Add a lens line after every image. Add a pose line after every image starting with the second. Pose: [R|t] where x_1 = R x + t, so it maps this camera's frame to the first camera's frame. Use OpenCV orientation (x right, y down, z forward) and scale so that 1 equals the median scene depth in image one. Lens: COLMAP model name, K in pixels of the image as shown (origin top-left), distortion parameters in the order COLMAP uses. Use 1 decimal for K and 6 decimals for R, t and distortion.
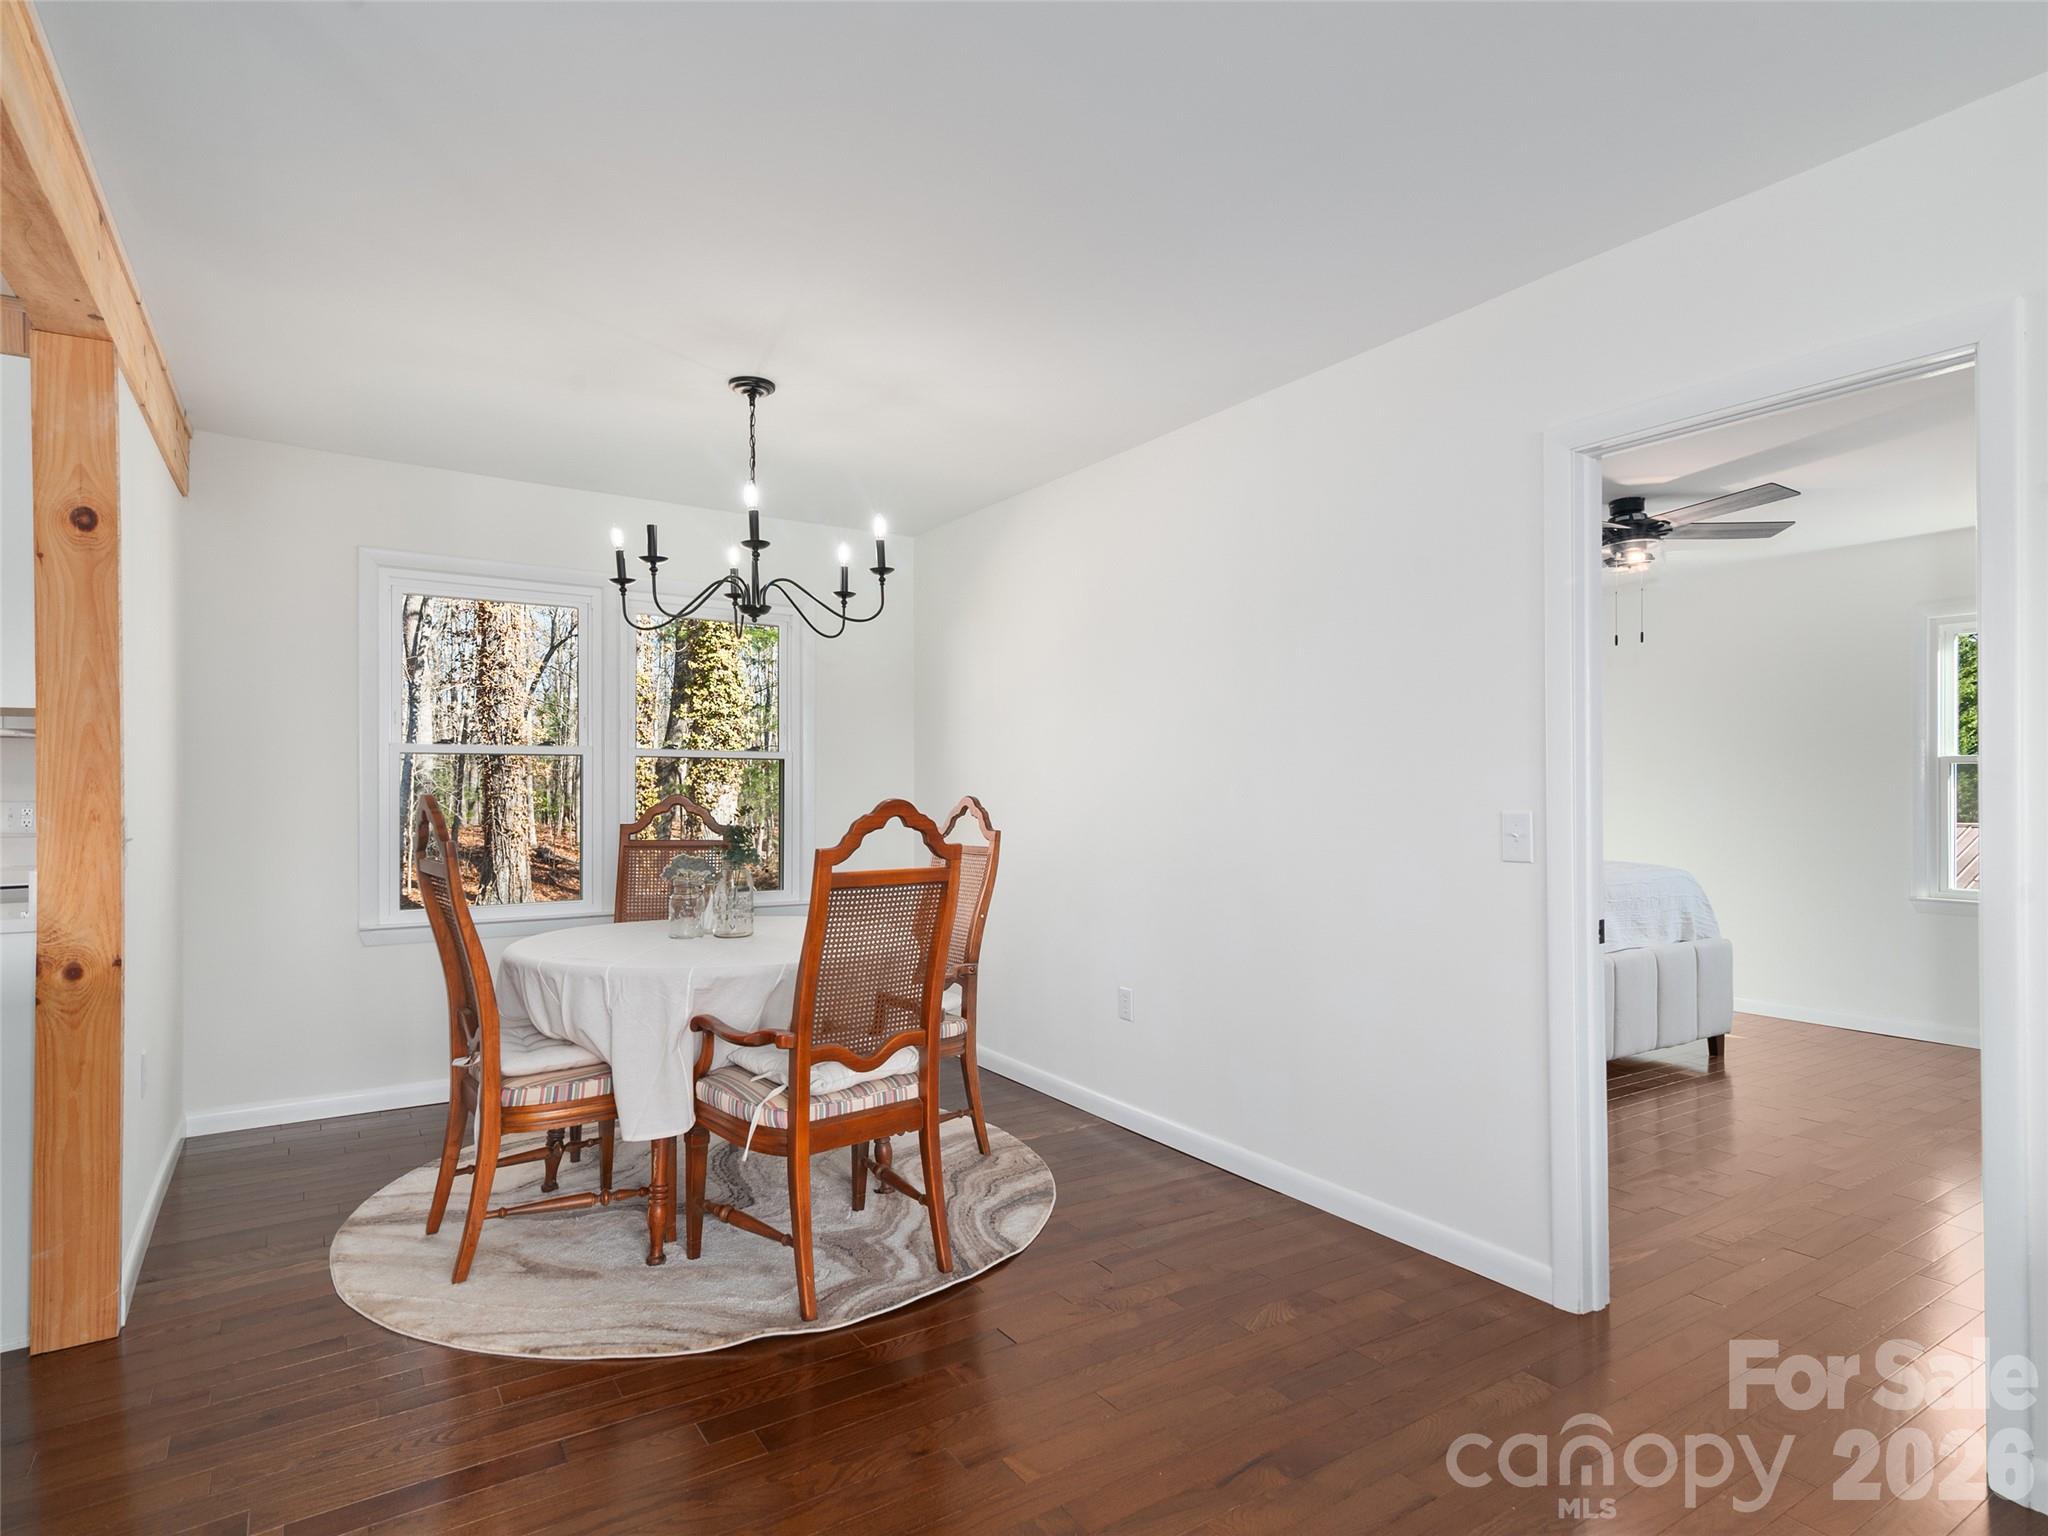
lens RADIAL K [[1115.7, 0, 1024.0], [0, 1115.7, 768.0], [0, 0, 1]] dist [-0.003253, -0.000487]
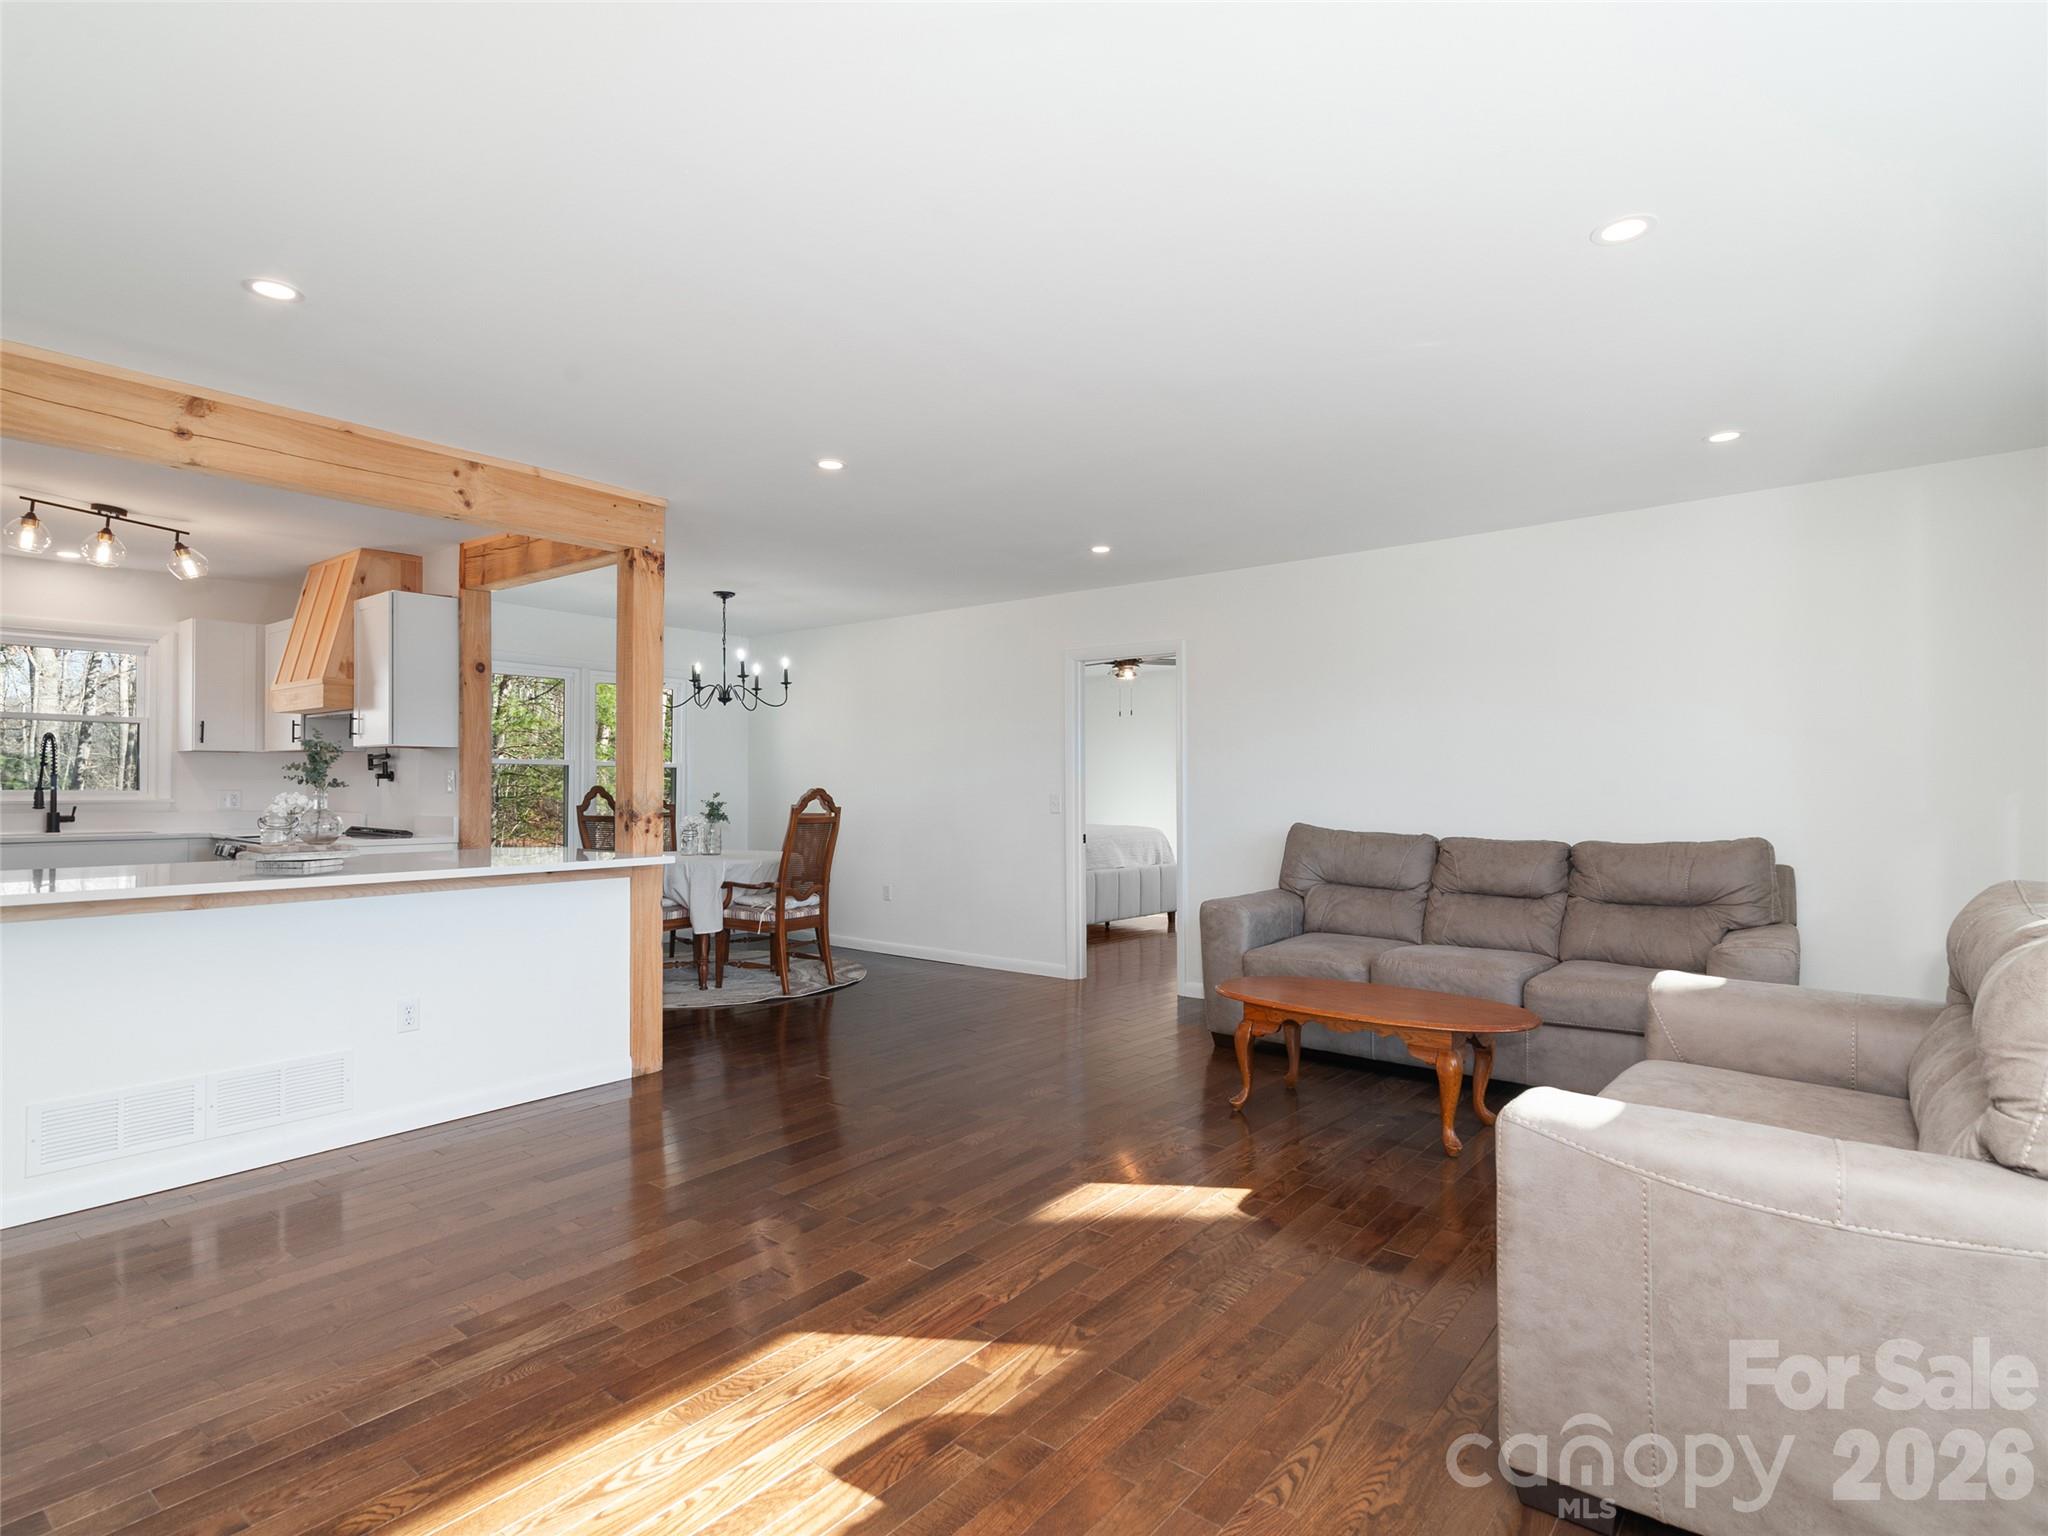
lens RADIAL K [[1065.3, 0, 1024.0], [0, 1065.3, 768.0], [0, 0, 1]] dist [0.018654, 0.000306]
pose [[0.950157, 0.007428, 0.311682, -0.387218], [-0.005865, 0.999965, -0.005951, -0.004107], [-0.311716, 0.003826, 0.950168, -1.277965]]
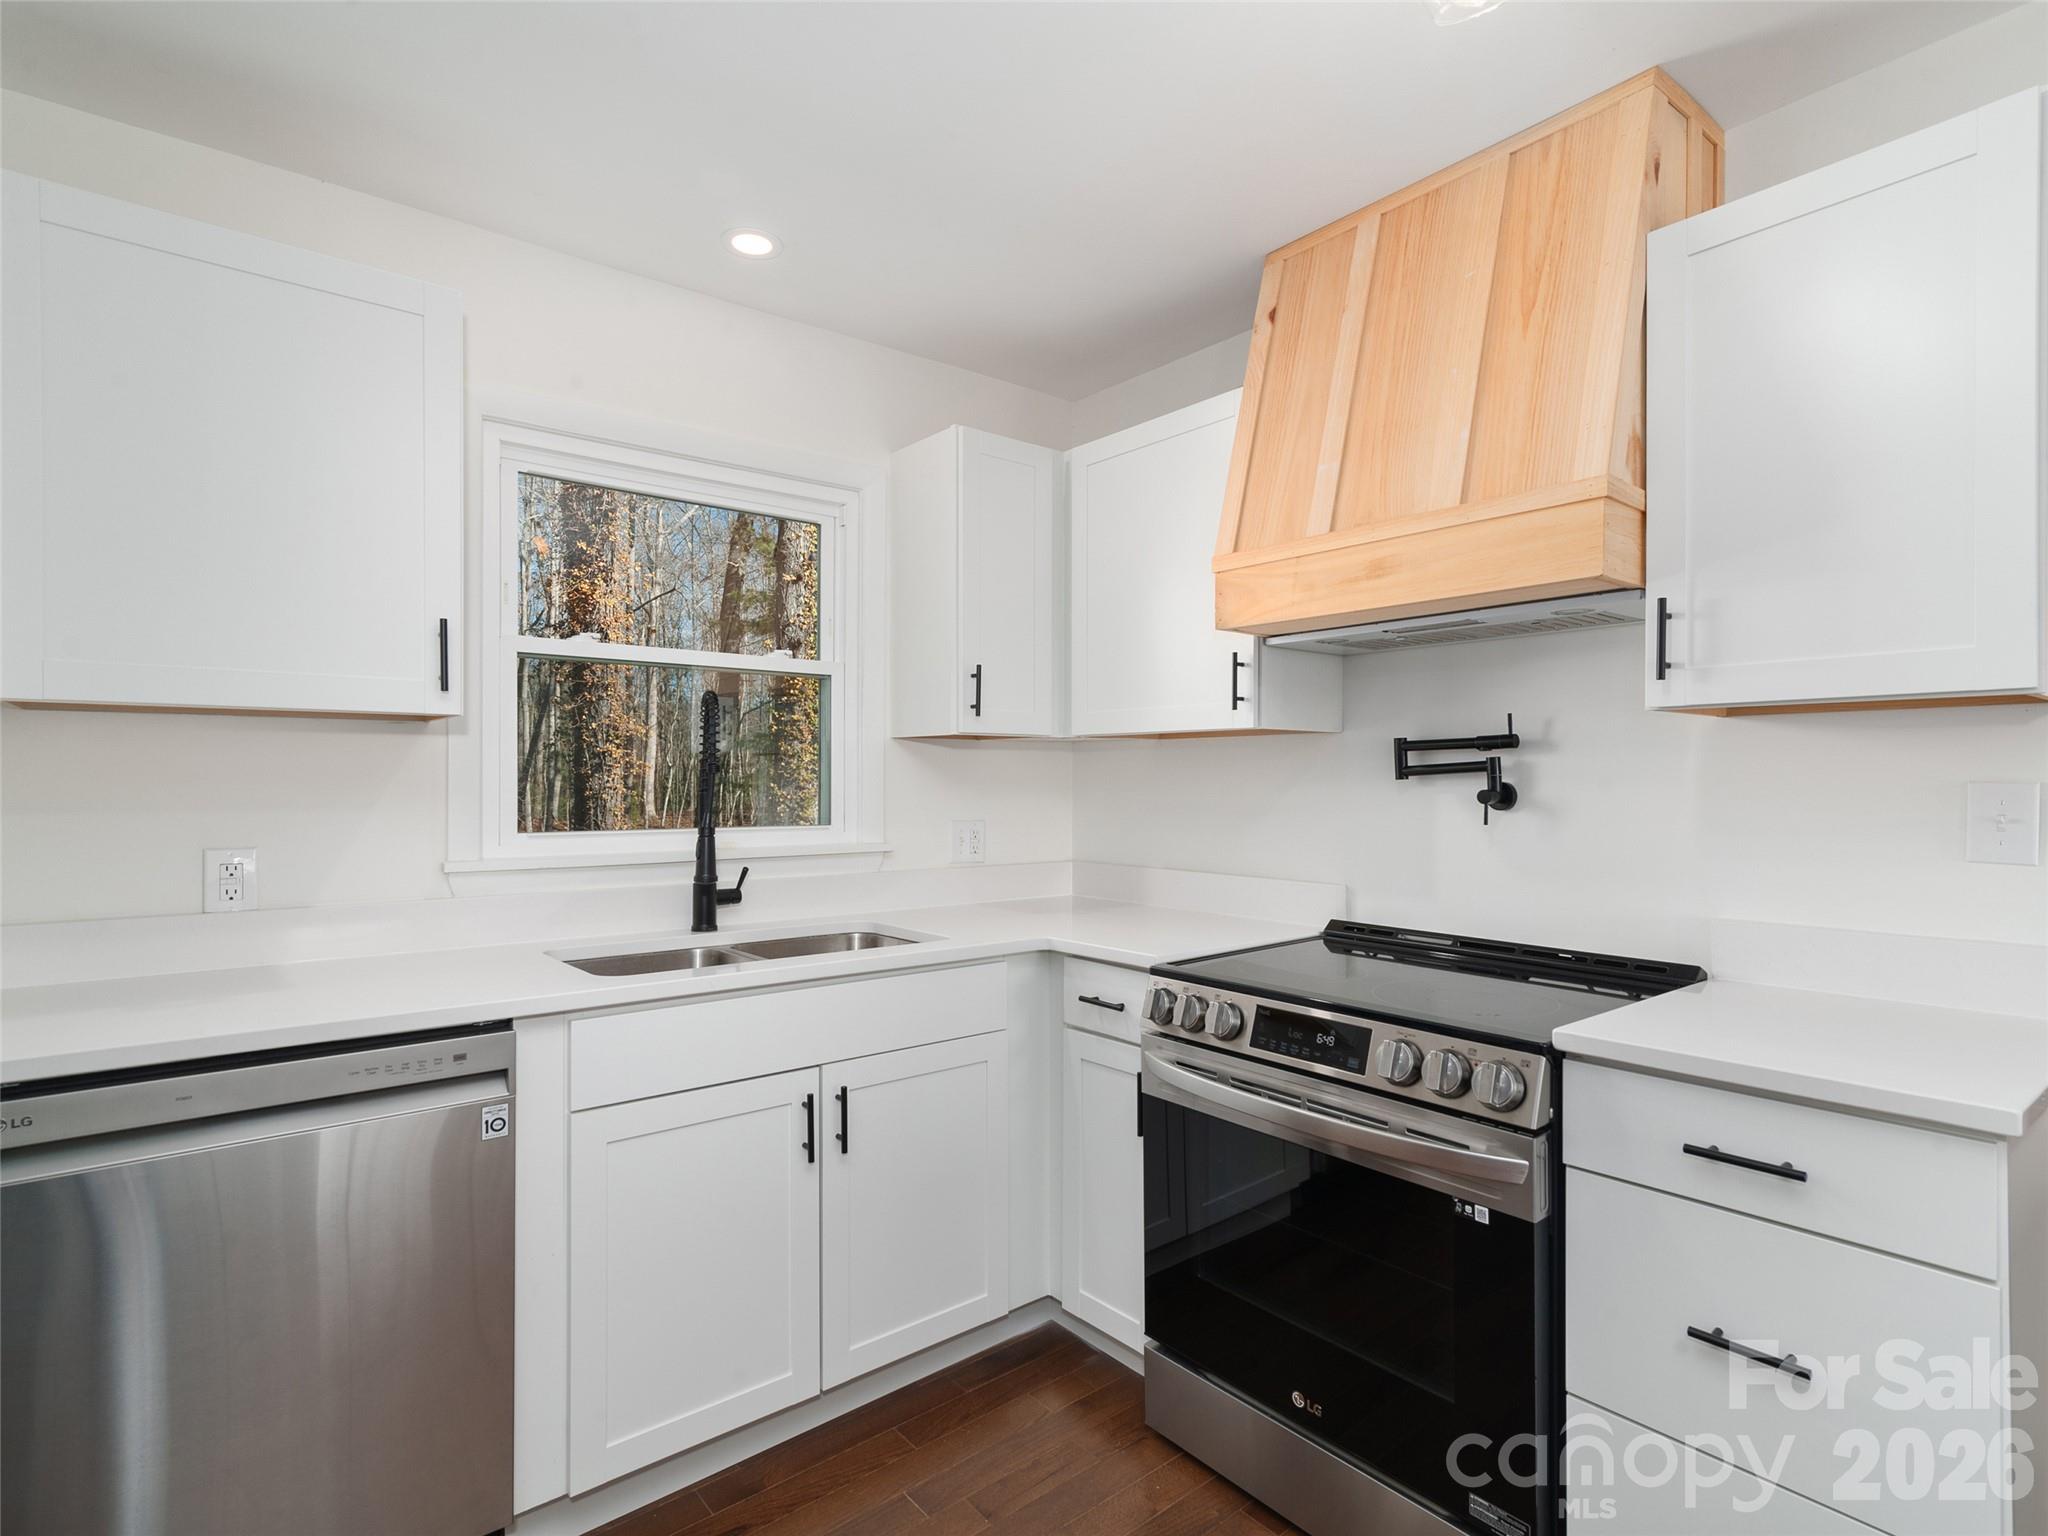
lens RADIAL K [[1041.0, 0, 1003.0], [0, 1041.0, 780.1], [0, 0, 1]] dist [0.014164, 0.000084]
pose [[0.994515, 0.001339, 0.104587, -1.354415], [-0.002817, 0.999898, 0.013991, -0.015361], [-0.104557, -0.014209, 0.994417, 0.408811]]
